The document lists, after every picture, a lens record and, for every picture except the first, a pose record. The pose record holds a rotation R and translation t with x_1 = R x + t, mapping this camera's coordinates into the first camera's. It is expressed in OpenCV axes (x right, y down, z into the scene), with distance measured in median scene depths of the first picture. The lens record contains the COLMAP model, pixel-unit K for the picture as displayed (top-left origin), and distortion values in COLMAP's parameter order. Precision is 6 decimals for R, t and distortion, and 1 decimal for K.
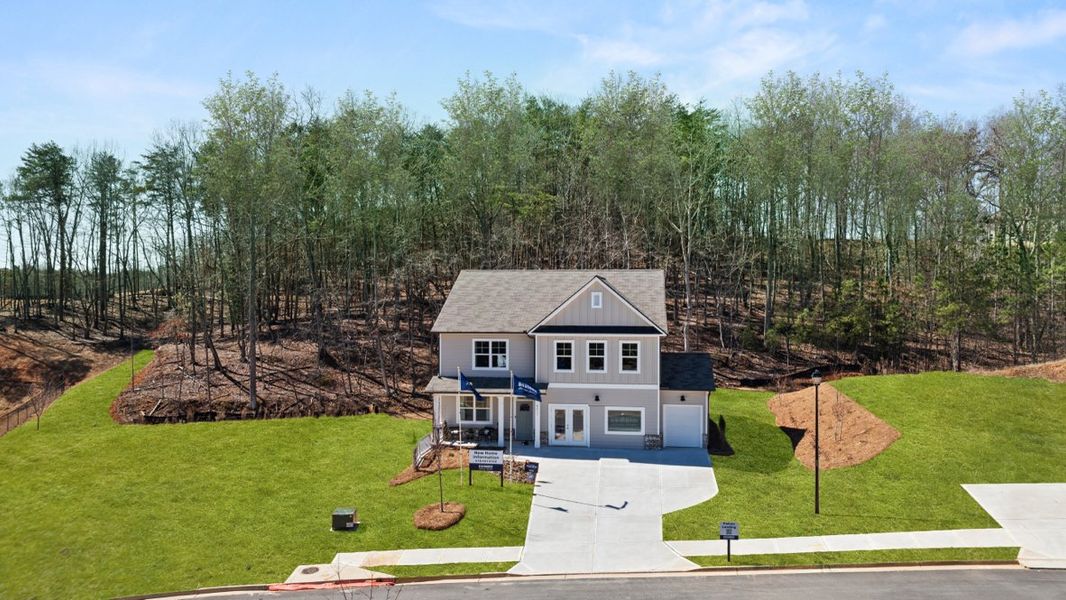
lens RADIAL K [[763.6, 0, 540.3], [0, 763.6, 299.2], [0, 0, 1]] dist [-0.007552, -0.005044]
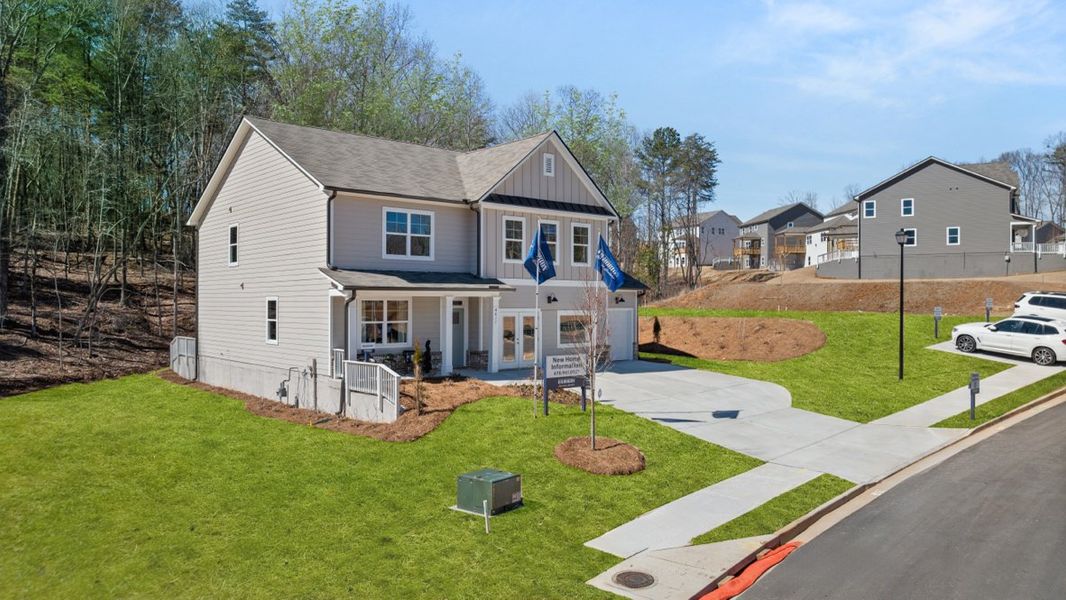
lens RADIAL K [[763.6, 0, 540.3], [0, 763.6, 299.2], [0, 0, 1]] dist [-0.007552, -0.005044]
pose [[0.644592, 0.006790, 0.764496, -0.489409], [0.010955, 0.999776, -0.018117, 0.142823], [-0.764448, 0.020053, 0.644374, 0.537770]]
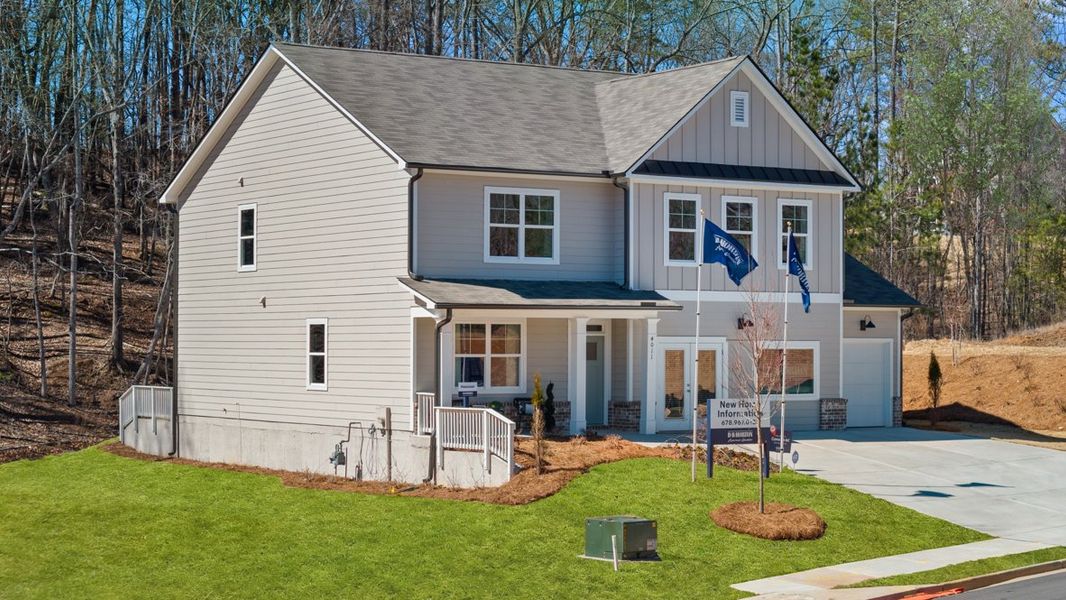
lens RADIAL K [[2182.3, 0, 533.0], [0, 2182.3, 300.0], [0, 0, 1]] dist [-0.145237, -0.087012]
pose [[0.751047, 0.017120, 0.660027, -0.883547], [0.007312, 0.999387, -0.034243, 0.159932], [-0.660209, 0.030545, 0.750461, 0.101350]]
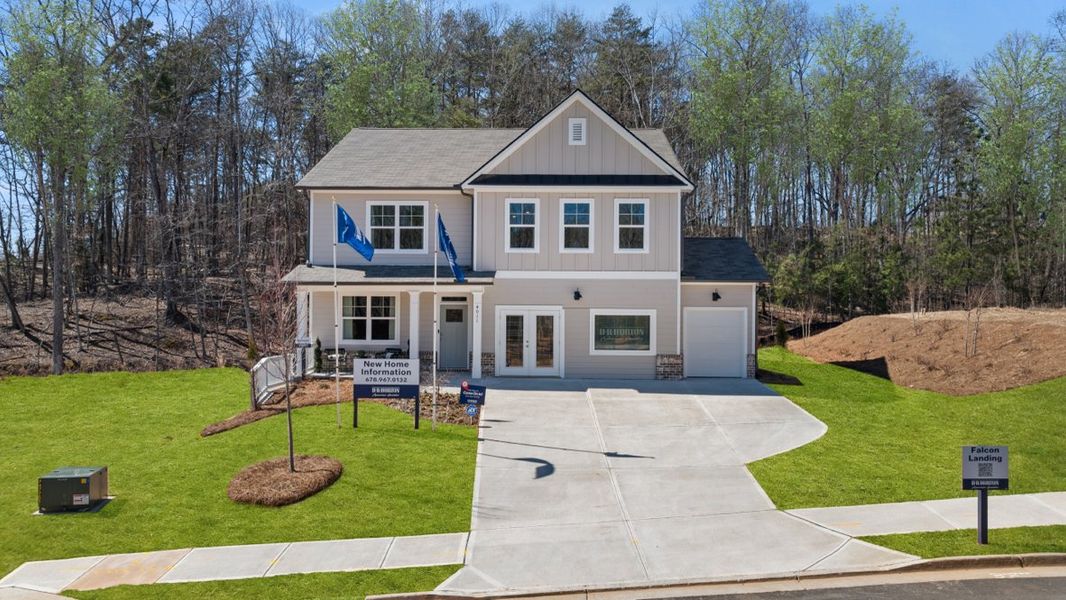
lens RADIAL K [[763.6, 0, 540.3], [0, 763.6, 299.2], [0, 0, 1]] dist [-0.007552, -0.005044]
pose [[0.992932, 0.009084, 0.118338, -0.025244], [-0.006422, 0.999718, -0.022854, 0.146958], [-0.118513, 0.021932, 0.992710, 0.409321]]
